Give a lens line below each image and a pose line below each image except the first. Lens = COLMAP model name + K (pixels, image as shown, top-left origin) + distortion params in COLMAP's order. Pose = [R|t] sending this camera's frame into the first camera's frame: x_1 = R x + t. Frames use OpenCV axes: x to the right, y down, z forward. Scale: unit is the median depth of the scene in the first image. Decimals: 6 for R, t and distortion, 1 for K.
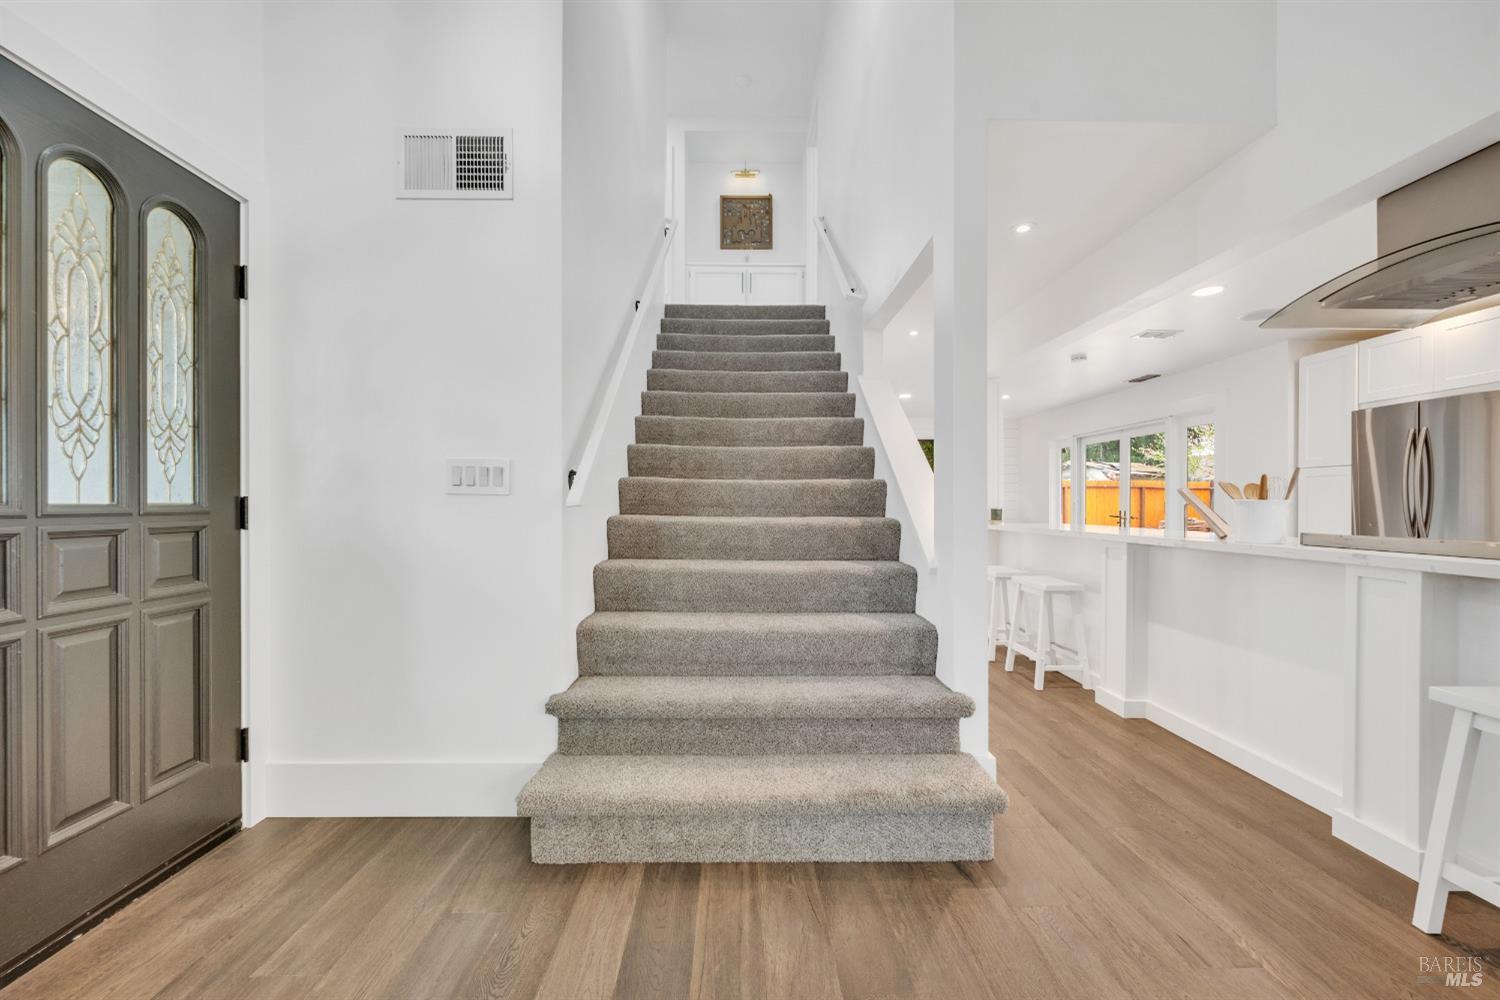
lens RADIAL K [[591.6, 0, 751.9], [0, 591.6, 503.9], [0, 0, 1]] dist [-0.004567, -0.000509]
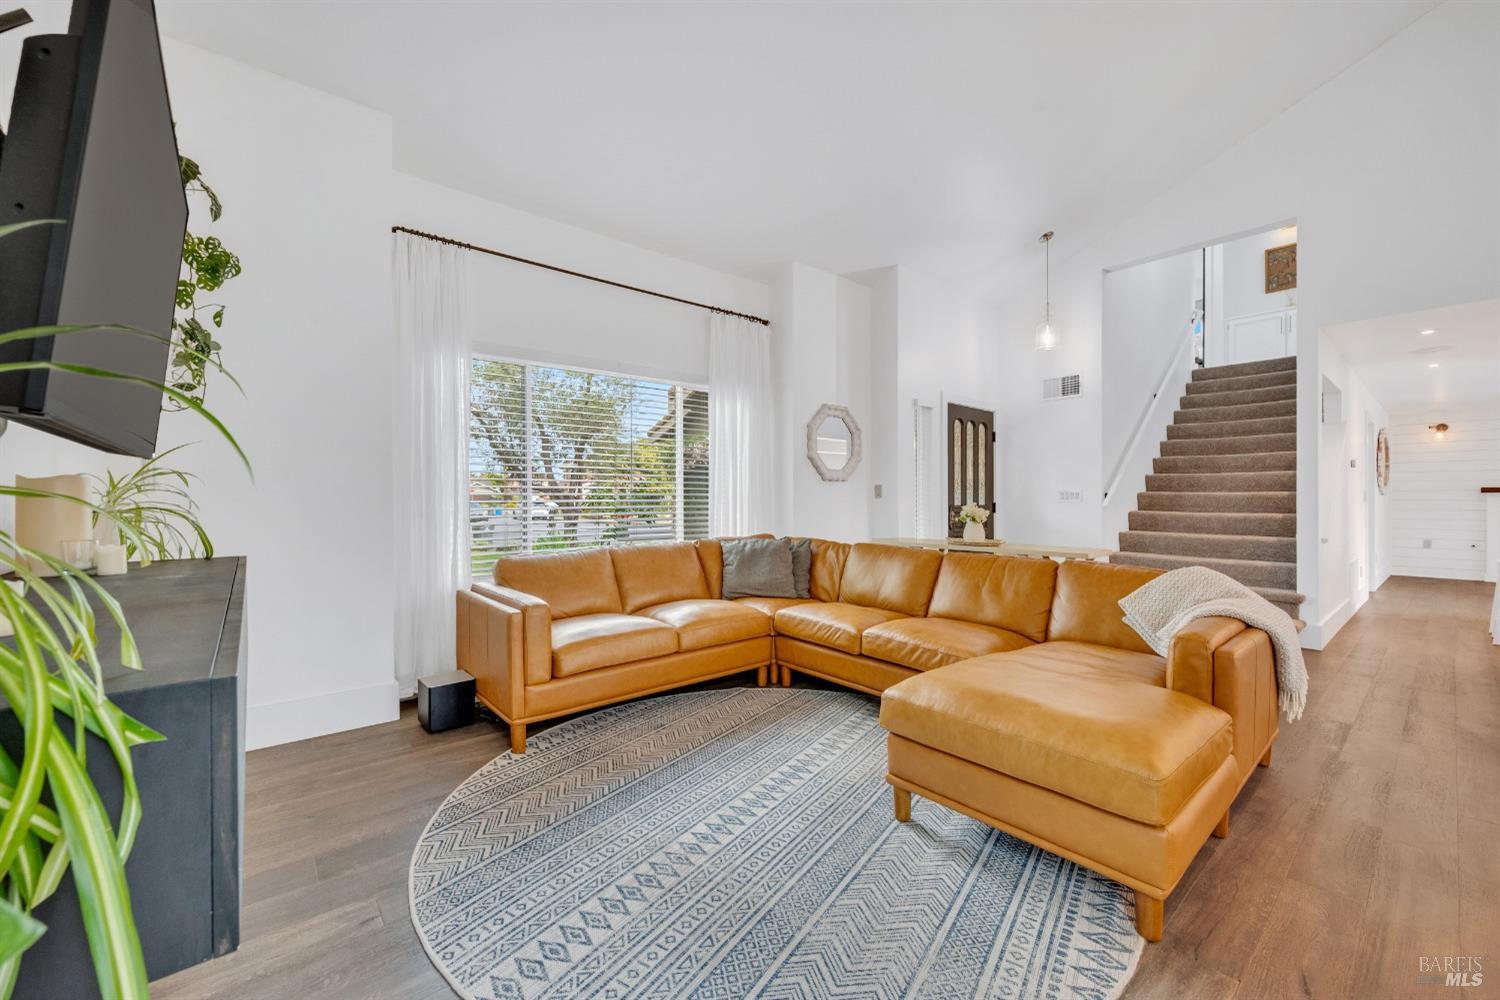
lens RADIAL K [[591.6, 0, 747.8], [0, 591.6, 498.8], [0, 0, 1]] dist [-0.004567, -0.000509]
pose [[0.619041, -0.000450, -0.785358, 0.560181], [-0.001270, 0.999998, -0.001574, -0.017325], [0.785357, 0.001972, 0.619040, -1.364976]]
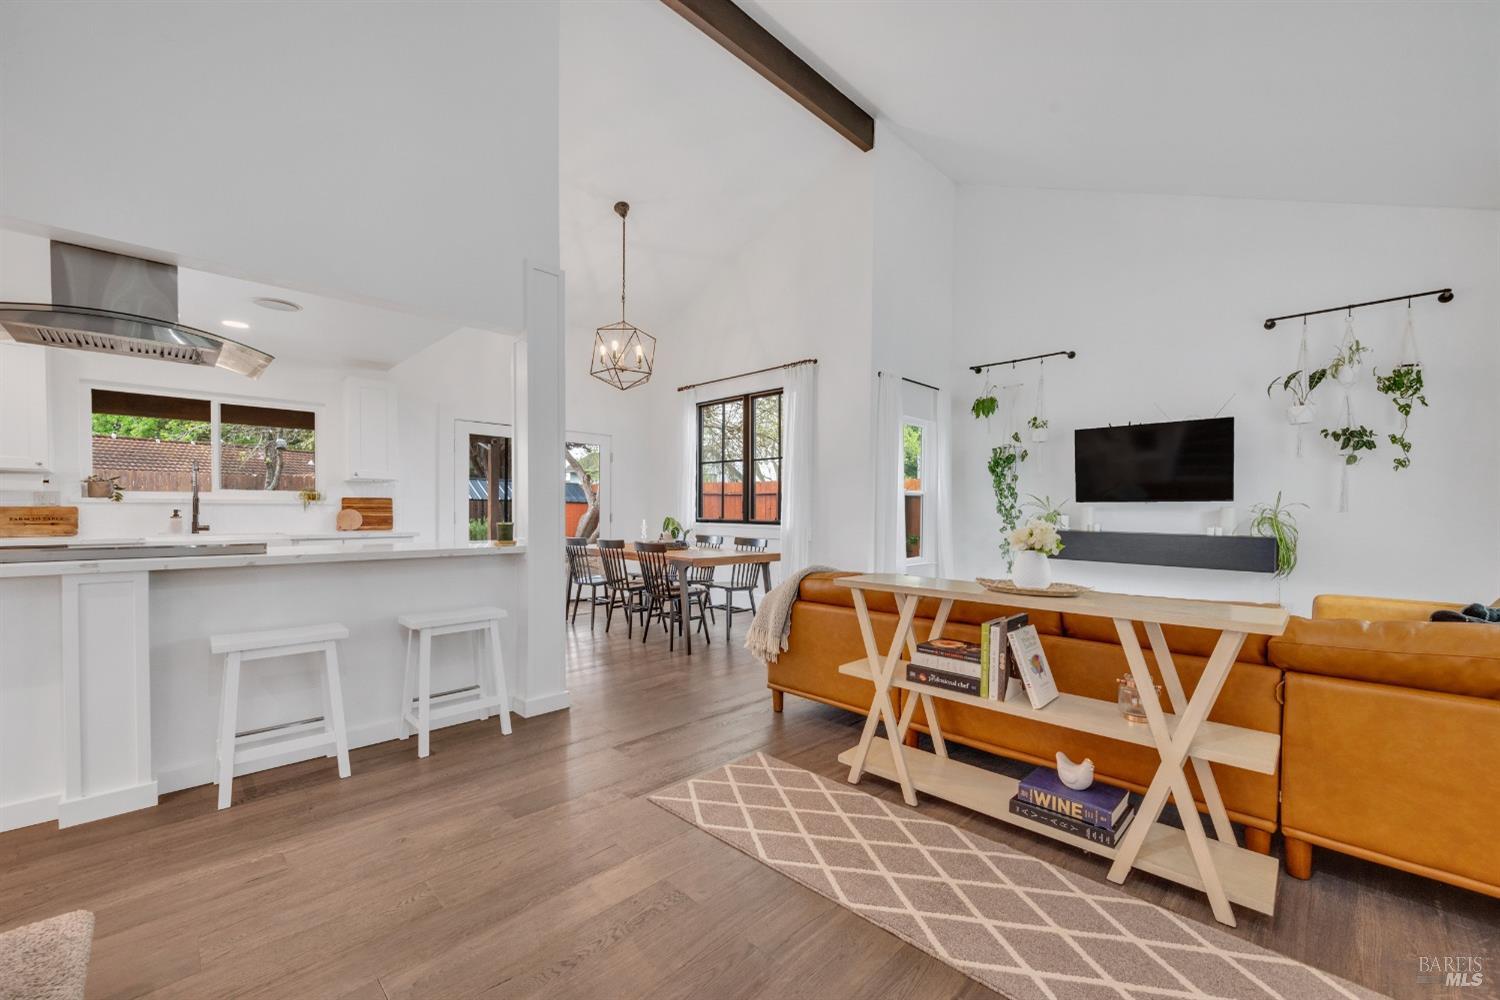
lens RADIAL K [[591.6, 0, 754.6], [0, 591.6, 510.4], [0, 0, 1]] dist [-0.004567, -0.000509]
pose [[-0.688931, -0.007115, 0.724792, -0.397377], [-0.007771, 0.999967, 0.002430, -0.017598], [-0.724785, -0.003959, -0.688964, 0.500169]]
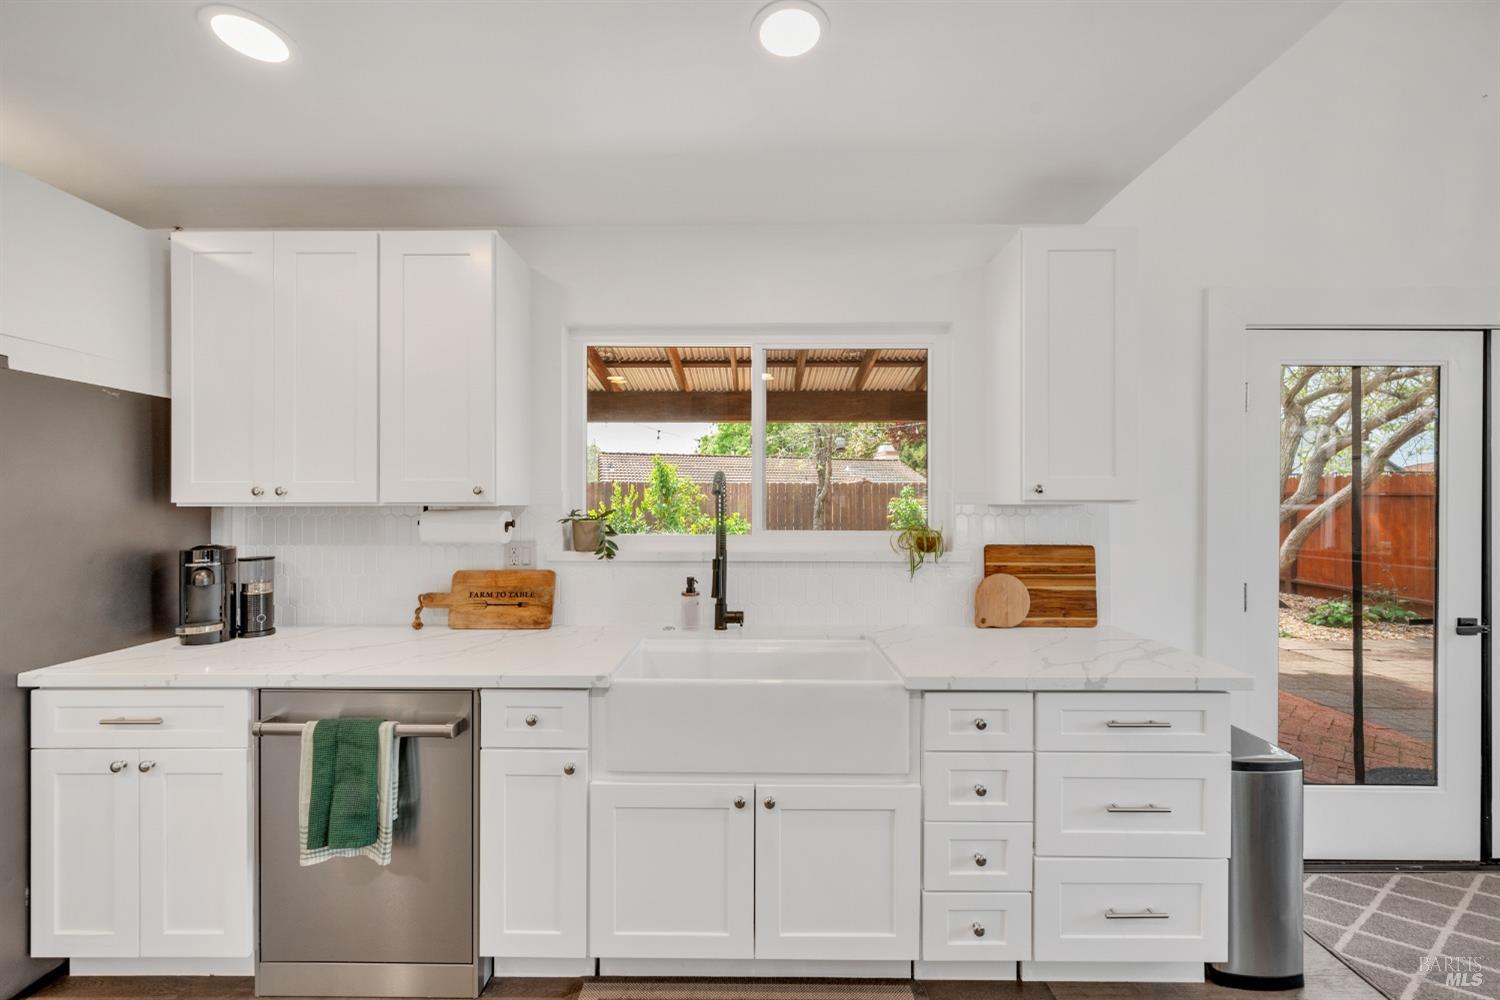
lens RADIAL K [[591.6, 0, 743.8], [0, 591.6, 503.6], [0, 0, 1]] dist [-0.004567, -0.000509]
pose [[0.038265, 0.000094, 0.999268, 1.033508], [-0.001991, 0.999998, -0.000018, -0.094007], [-0.999266, -0.001989, 0.038265, 0.444213]]
